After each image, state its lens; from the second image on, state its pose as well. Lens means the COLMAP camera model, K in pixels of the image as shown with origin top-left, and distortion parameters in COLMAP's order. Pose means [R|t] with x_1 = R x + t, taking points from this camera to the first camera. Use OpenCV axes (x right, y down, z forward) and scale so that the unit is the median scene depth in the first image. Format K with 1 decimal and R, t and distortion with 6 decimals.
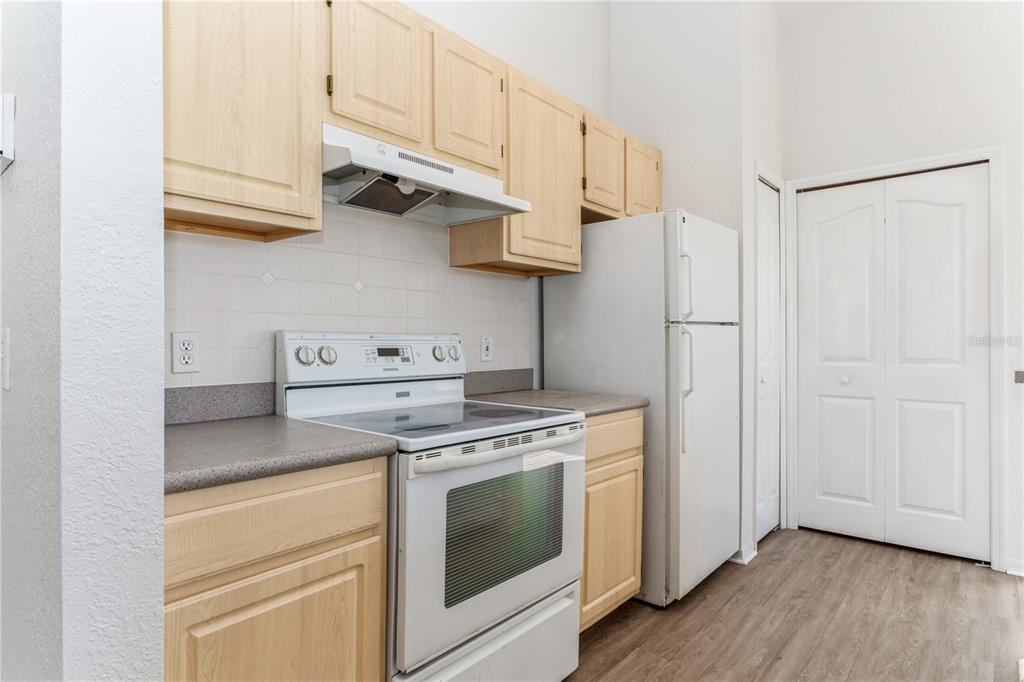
lens RADIAL K [[562.8, 0, 518.8], [0, 562.8, 338.9], [0, 0, 1]] dist [-0.008294, -0.001503]
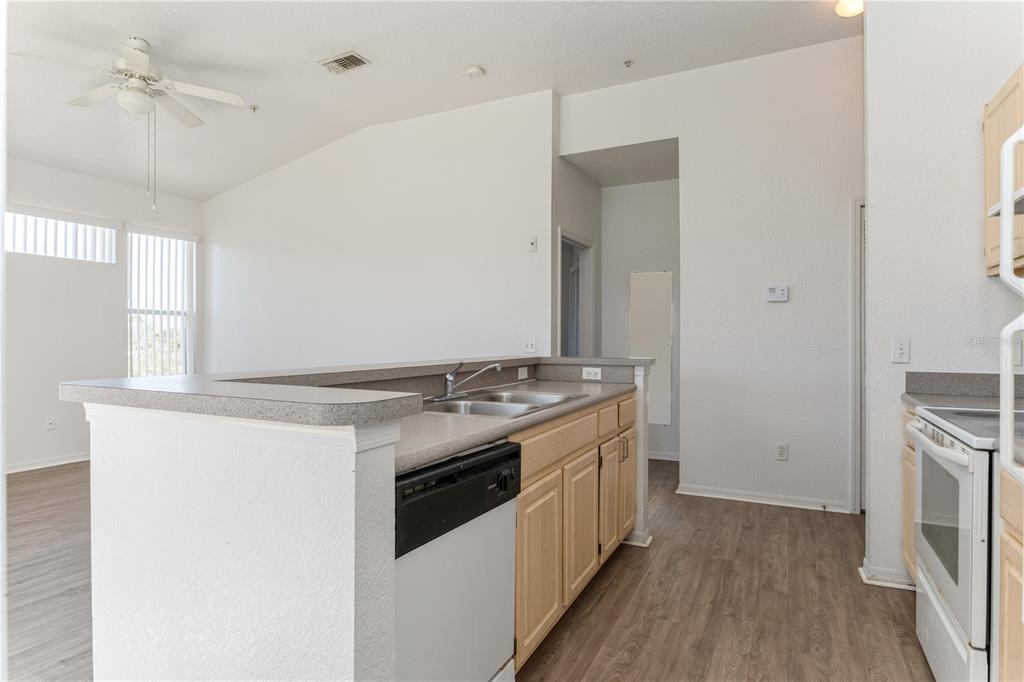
lens RADIAL K [[569.6, 0, 505.6], [0, 569.6, 340.9], [0, 0, 1]] dist [-0.002778, -0.001254]
pose [[-0.970328, -0.006951, -0.241693, 0.747060], [-0.006492, 0.999975, -0.002699, 0.003705], [0.241705, -0.001050, -0.970349, 1.293349]]
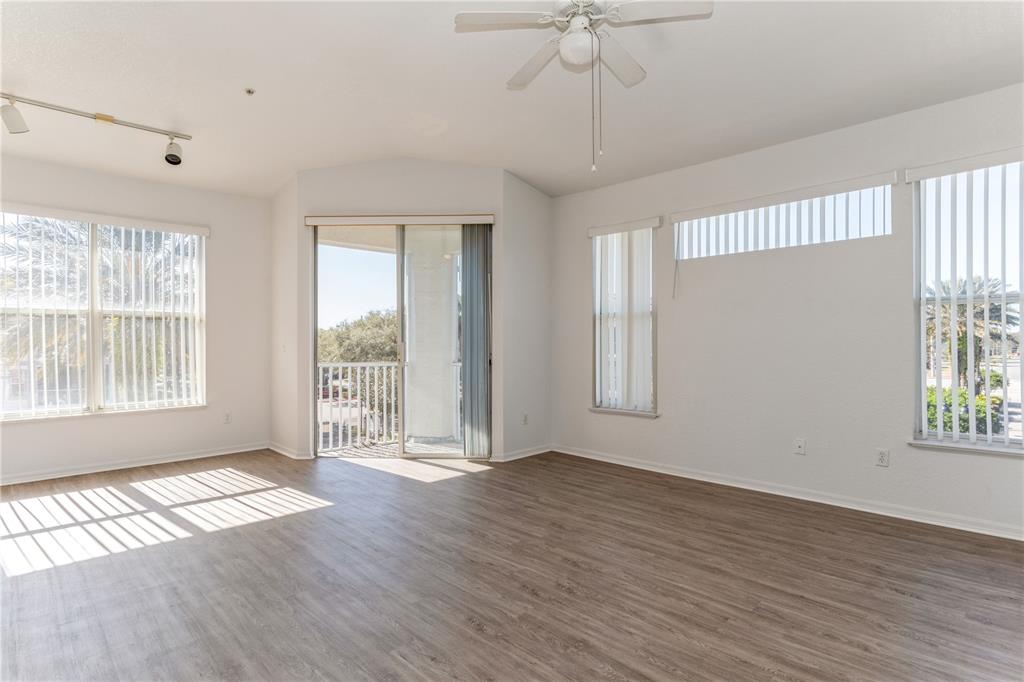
lens RADIAL K [[512.6, 0, 512.0], [0, 512.6, 341.0], [0, 0, 1]] dist [-0.029949, 0.001141]
pose [[0.080942, -0.003142, 0.996714, 0.225693], [-0.000877, 0.999994, 0.003223, -0.012589], [-0.996718, -0.001135, 0.080939, -0.476431]]
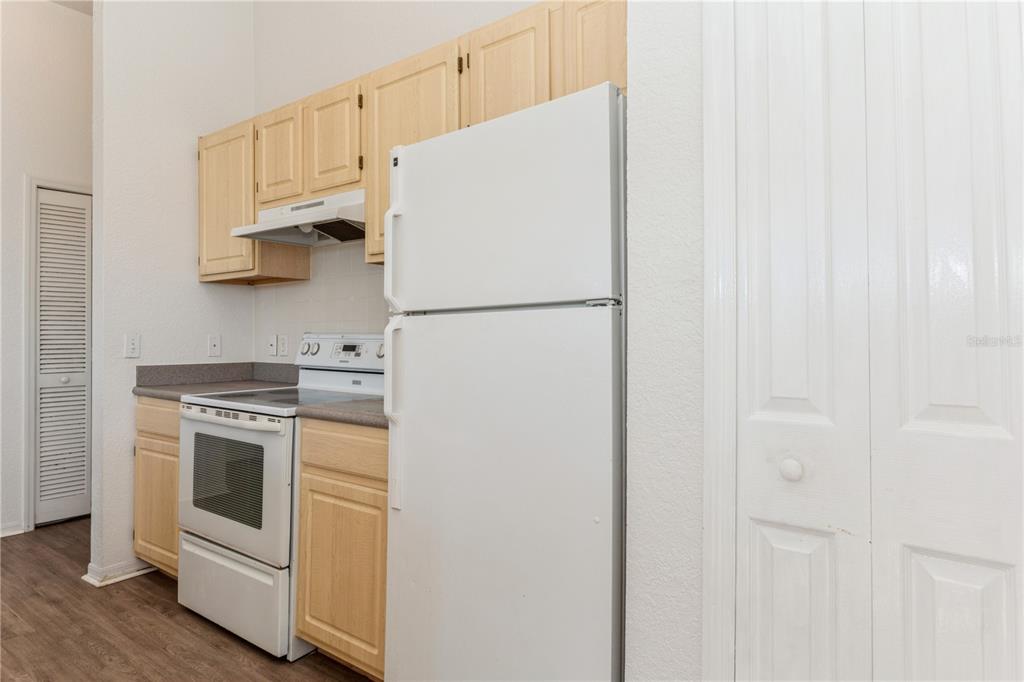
lens RADIAL K [[609.7, 0, 512.6], [0, 609.7, 325.1], [0, 0, 1]] dist [-0.005950, -0.004409]
pose [[0.058434, -0.028132, -0.997895, 1.008164], [0.001123, 0.999604, -0.028115, 0.008354], [0.998291, 0.000523, 0.058443, 1.089025]]
